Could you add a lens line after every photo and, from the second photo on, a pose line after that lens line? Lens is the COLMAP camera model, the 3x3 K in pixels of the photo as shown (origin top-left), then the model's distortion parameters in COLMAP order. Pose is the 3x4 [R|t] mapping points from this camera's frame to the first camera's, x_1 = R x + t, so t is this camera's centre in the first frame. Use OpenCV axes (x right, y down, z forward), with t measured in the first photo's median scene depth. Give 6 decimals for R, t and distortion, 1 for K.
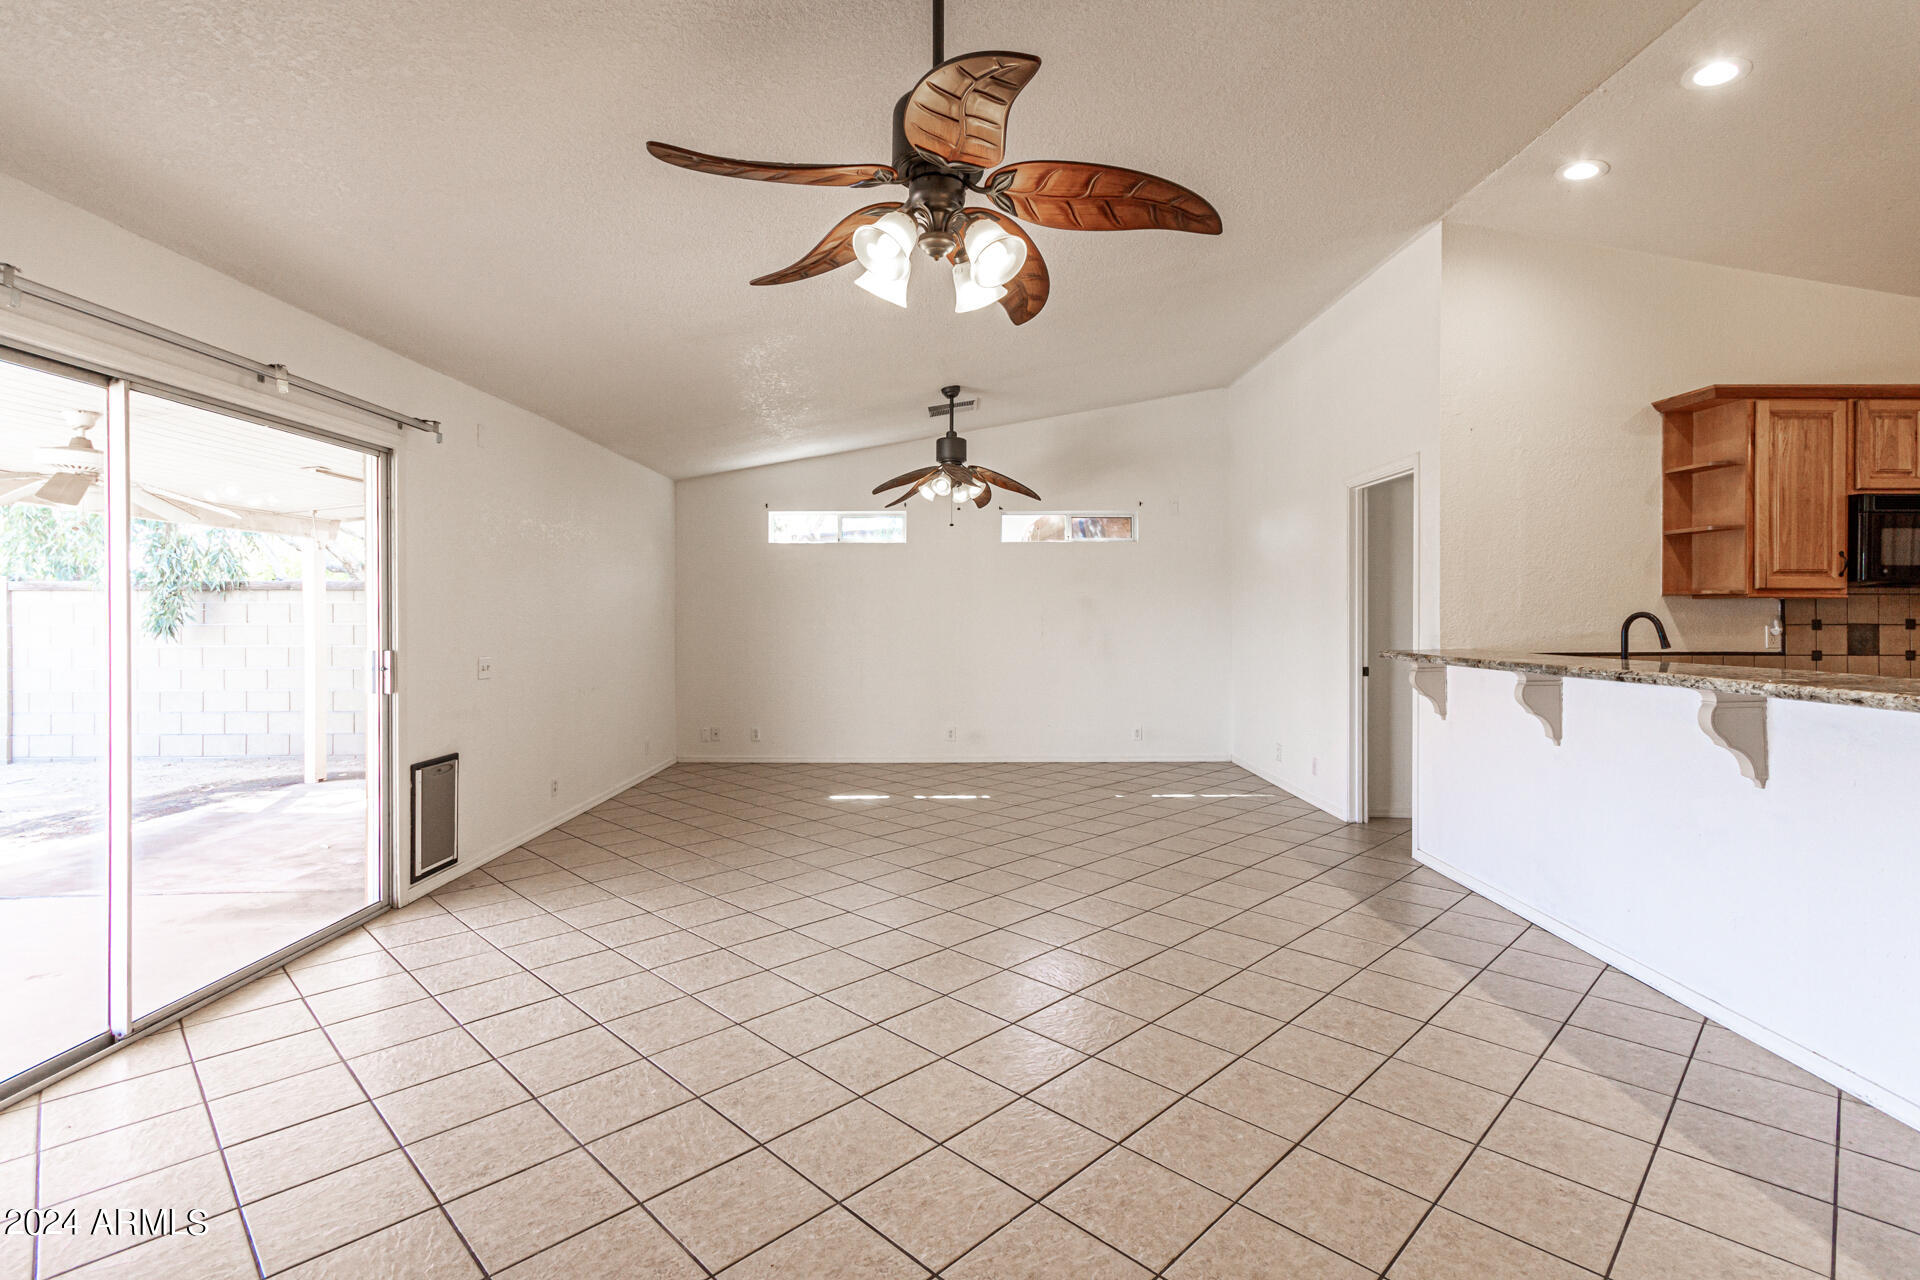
lens RADIAL K [[888.4, 0, 969.7], [0, 888.4, 611.1], [0, 0, 1]] dist [0.008815, 0.000003]
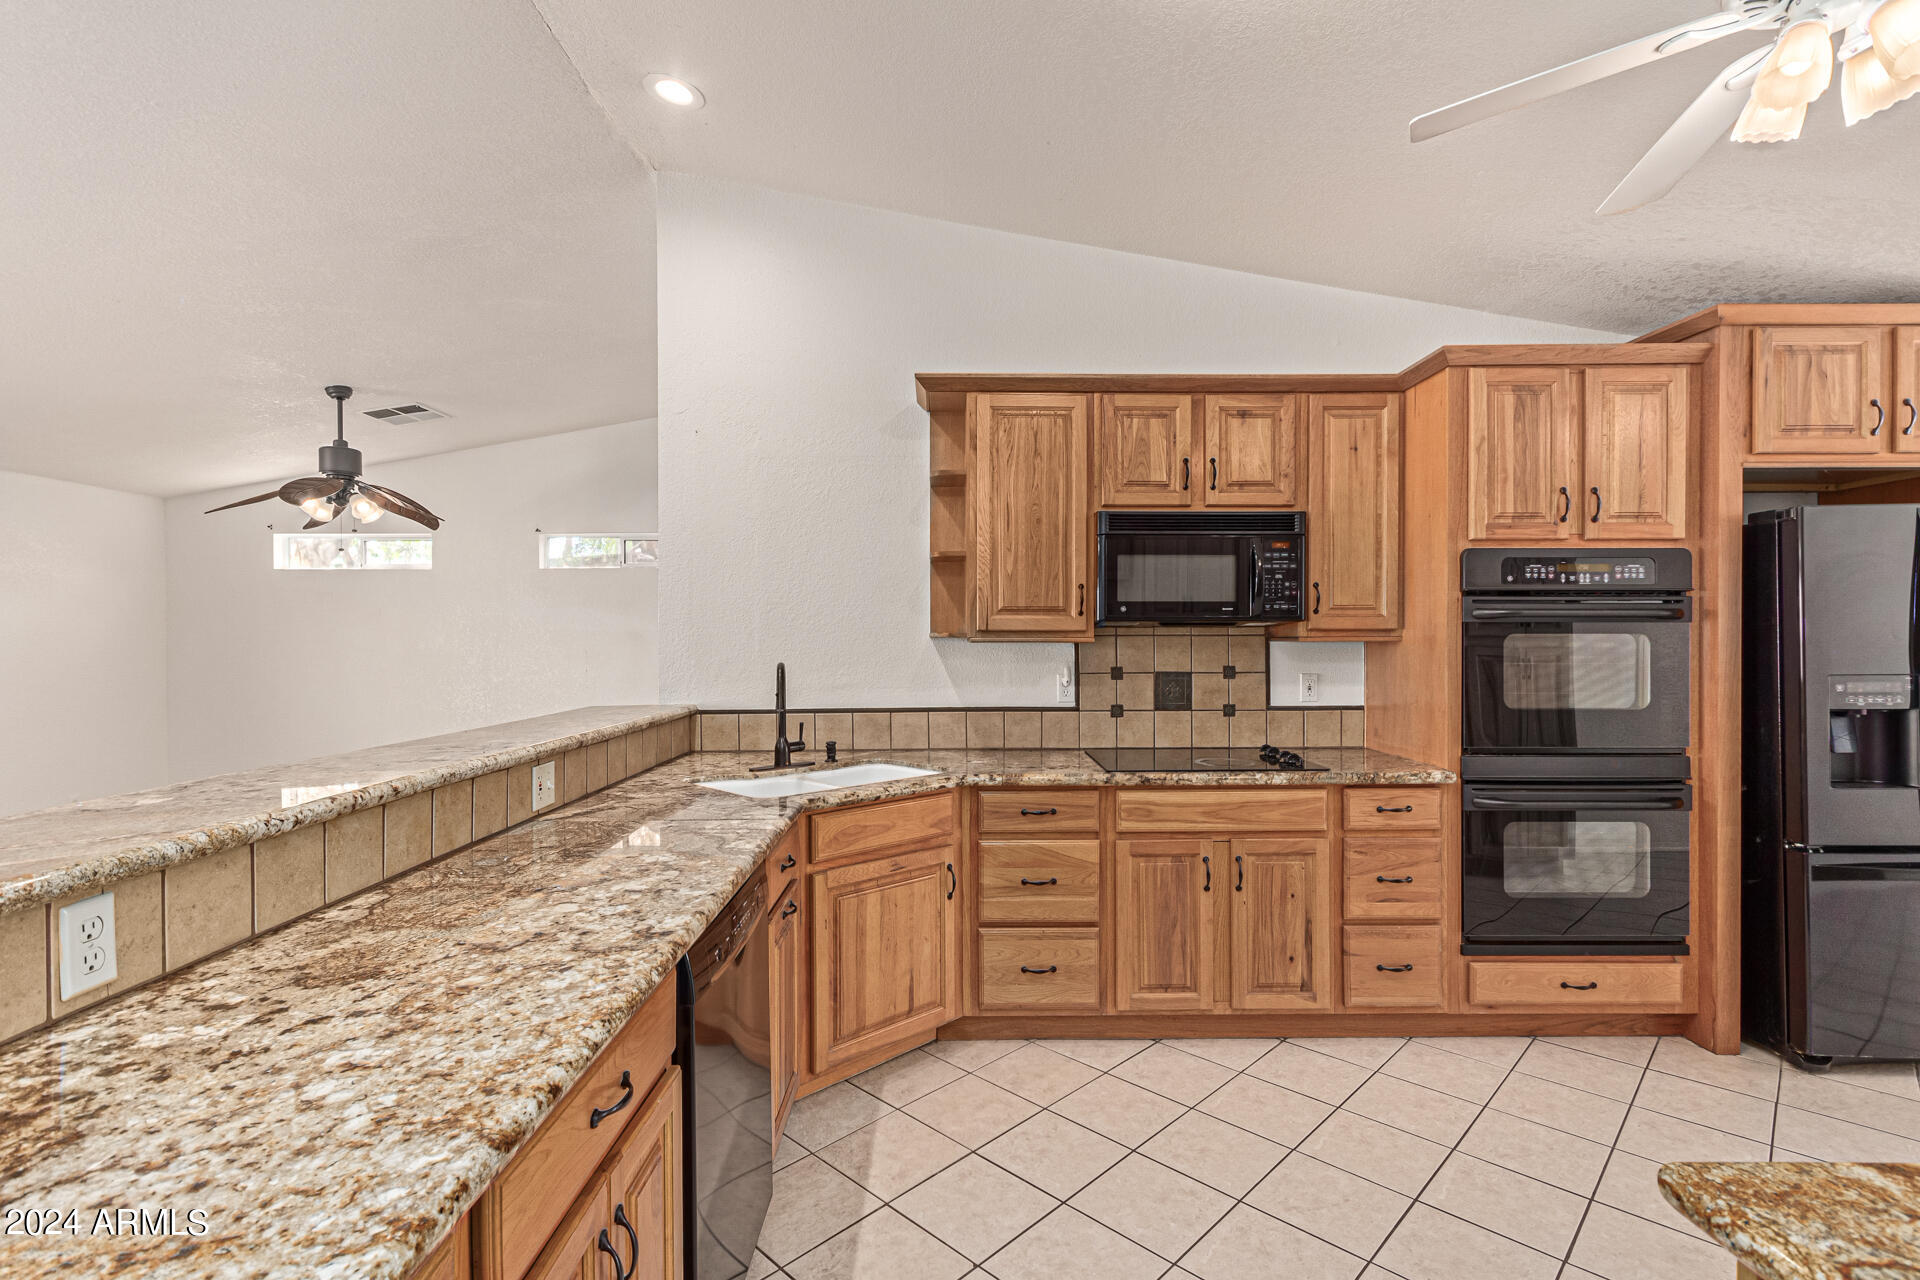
lens RADIAL K [[888.4, 0, 954.0], [0, 888.4, 634.7], [0, 0, 1]] dist [0.008815, 0.000003]
pose [[0.999981, -0.002449, 0.005664, 0.853799], [0.002441, 0.999996, 0.001459, -0.022793], [-0.005667, -0.001445, 0.999983, 0.208947]]
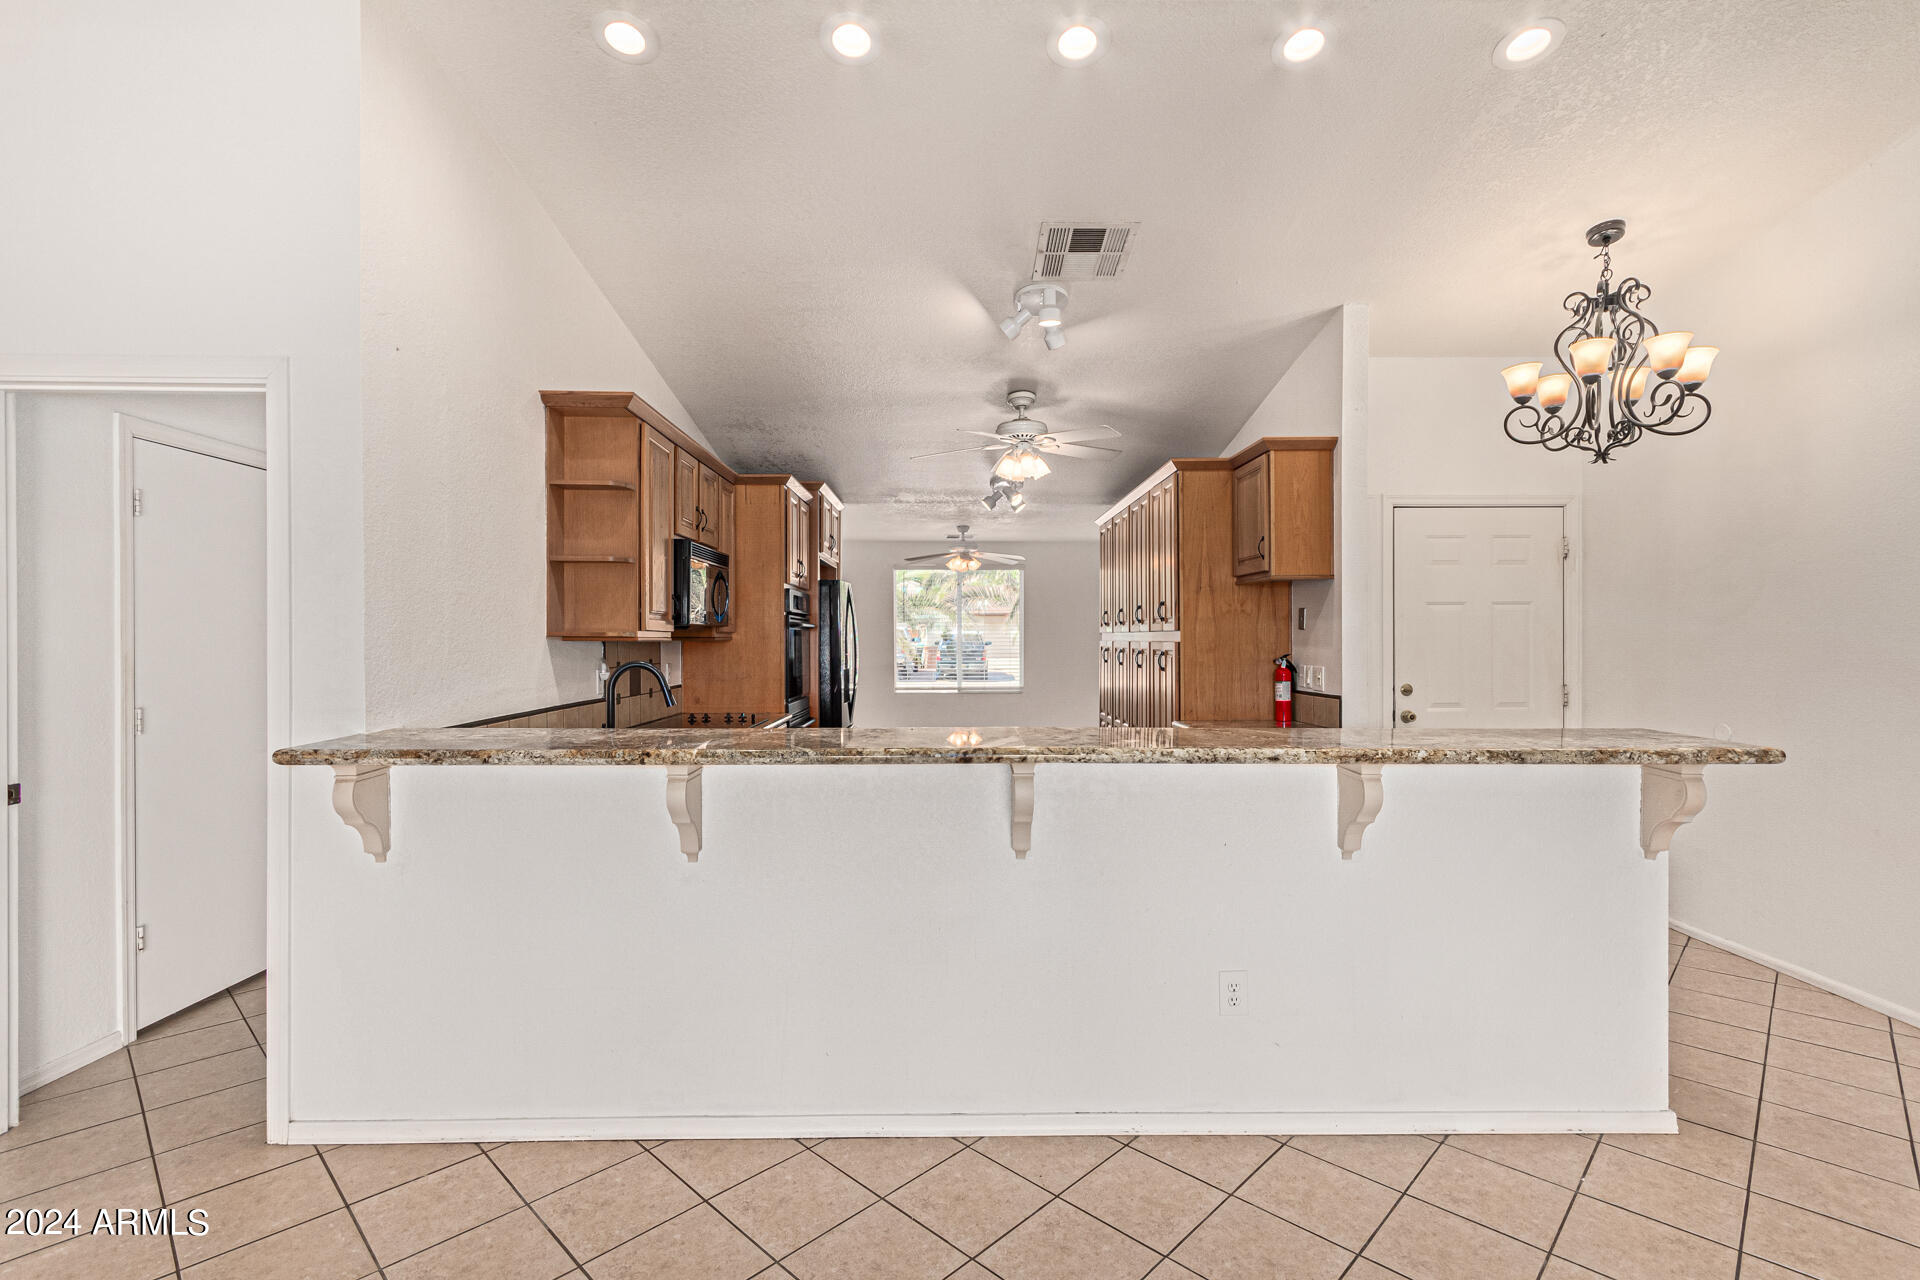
lens RADIAL K [[888.4, 0, 961.1], [0, 888.4, 639.5], [0, 0, 1]] dist [0.008815, 0.000003]
pose [[-0.009245, -0.000156, 0.999957, -0.020864], [-0.004791, 0.999989, 0.000112, -0.018259], [-0.999946, -0.004790, -0.009245, 0.685078]]
